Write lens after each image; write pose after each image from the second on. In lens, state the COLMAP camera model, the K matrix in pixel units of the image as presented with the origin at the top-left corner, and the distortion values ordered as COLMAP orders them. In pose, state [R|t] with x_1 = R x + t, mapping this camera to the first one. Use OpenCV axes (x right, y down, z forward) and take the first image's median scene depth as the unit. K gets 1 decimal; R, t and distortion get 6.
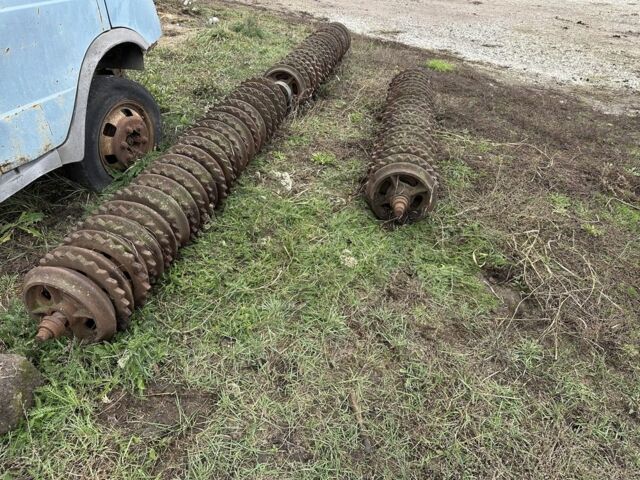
lens RADIAL K [[444.6, 0, 338.3], [0, 444.6, 236.2], [0, 0, 1]] dist [0.069984, -0.082803]
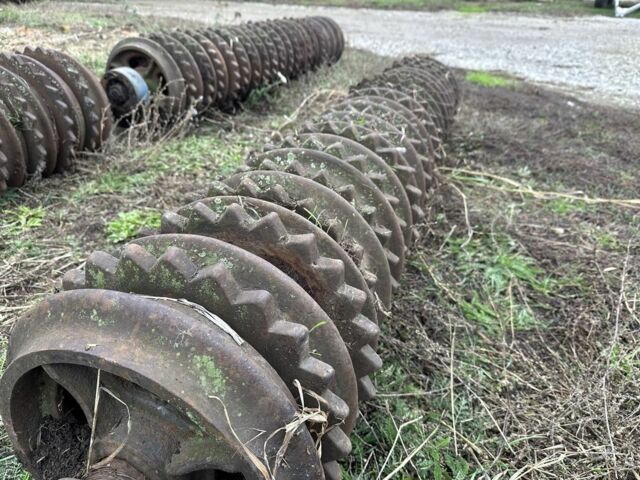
lens RADIAL K [[444.6, 0, 338.3], [0, 444.6, 236.2], [0, 0, 1]] dist [0.069984, -0.082803]
pose [[0.990680, 0.025924, -0.133720, 0.127754], [-0.040709, 0.993203, -0.109048, -0.087028], [0.129984, 0.113475, 0.985001, 0.422546]]
